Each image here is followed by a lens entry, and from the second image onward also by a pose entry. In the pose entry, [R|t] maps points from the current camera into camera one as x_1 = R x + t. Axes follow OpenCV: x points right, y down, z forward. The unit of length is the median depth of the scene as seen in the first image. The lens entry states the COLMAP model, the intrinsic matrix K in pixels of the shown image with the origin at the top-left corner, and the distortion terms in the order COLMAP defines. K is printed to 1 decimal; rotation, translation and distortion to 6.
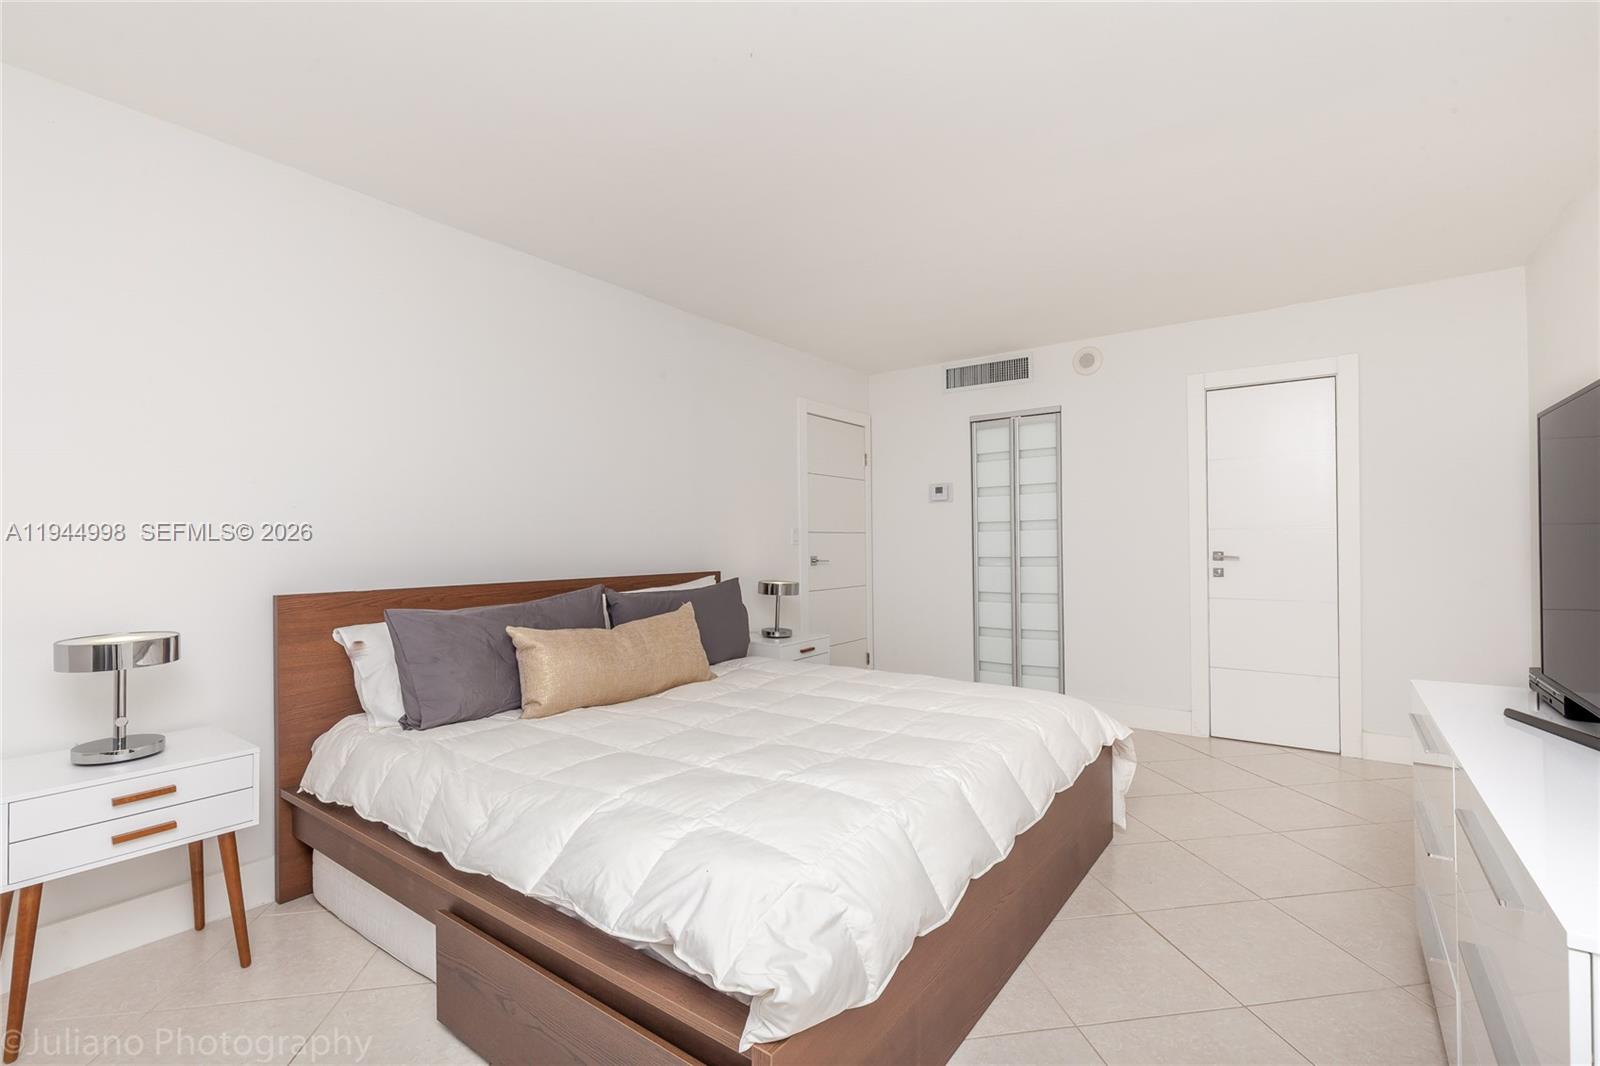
lens RADIAL K [[718.5, 0, 805.8], [0, 718.5, 533.3], [0, 0, 1]] dist [0.004159, -0.000056]
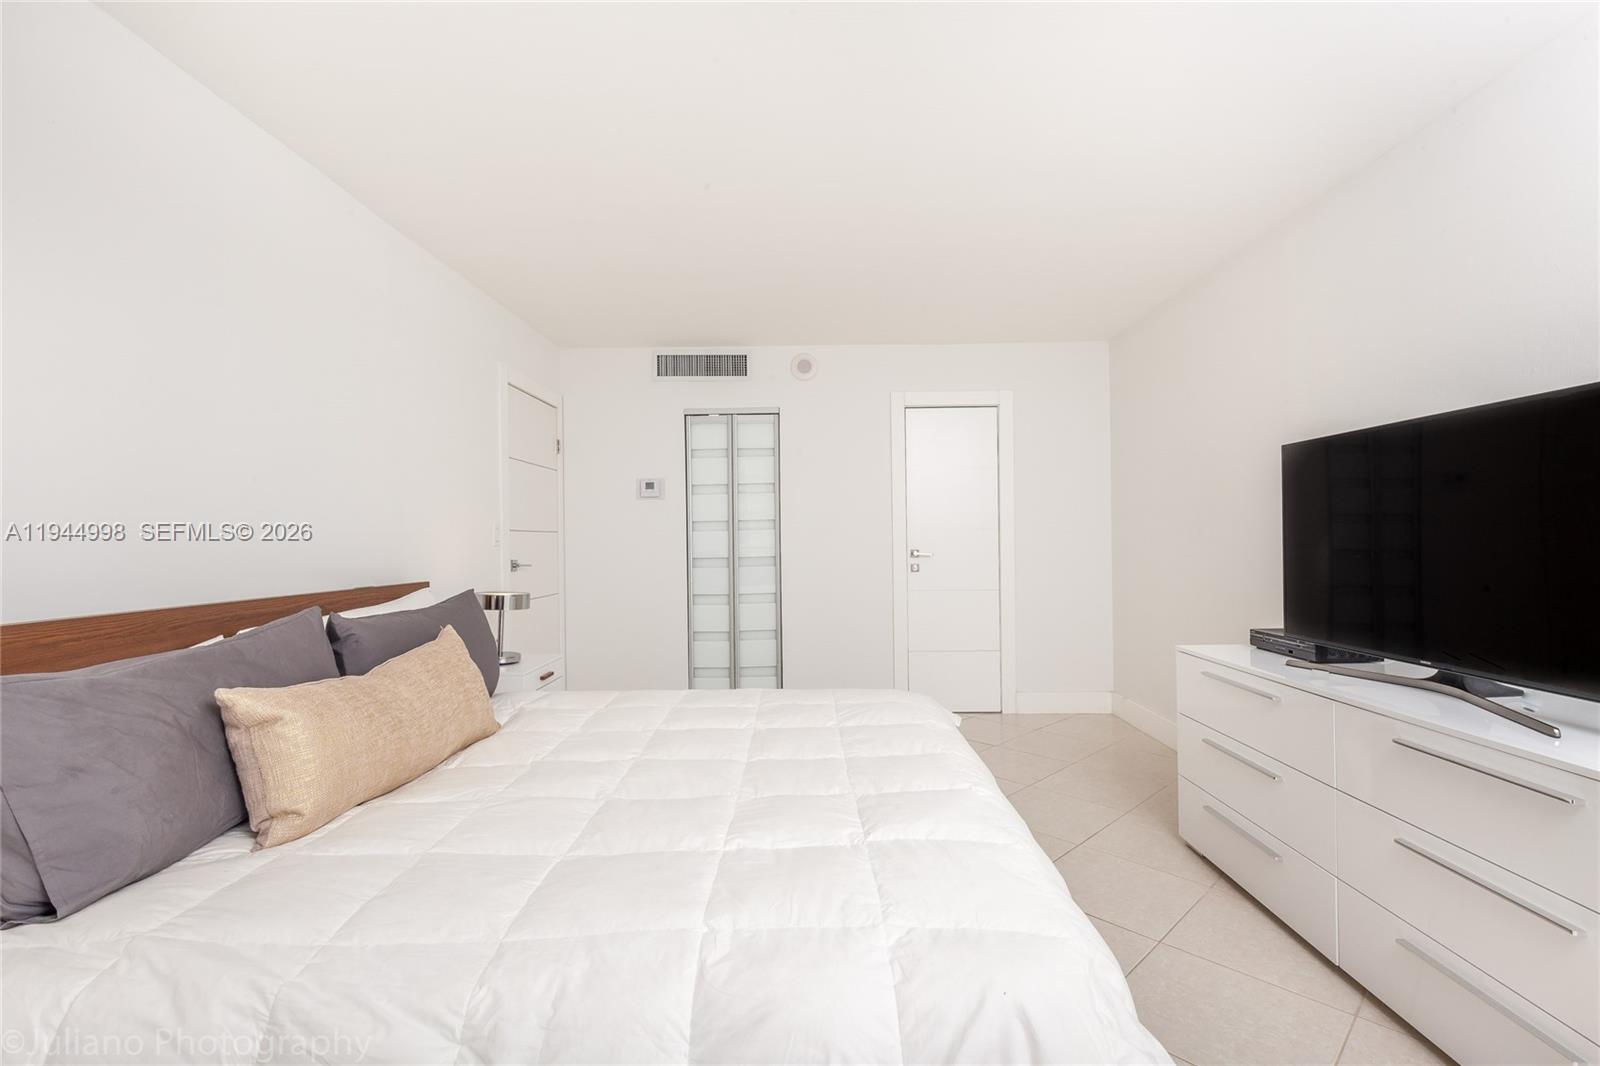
lens RADIAL K [[718.5, 0, 801.6], [0, 718.5, 537.6], [0, 0, 1]] dist [0.004159, -0.000056]
pose [[0.816402, 0.001953, 0.577481, -0.208683], [-0.003283, 0.999994, 0.001259, 0.004927], [-0.577475, -0.002924, 0.816403, 0.156517]]
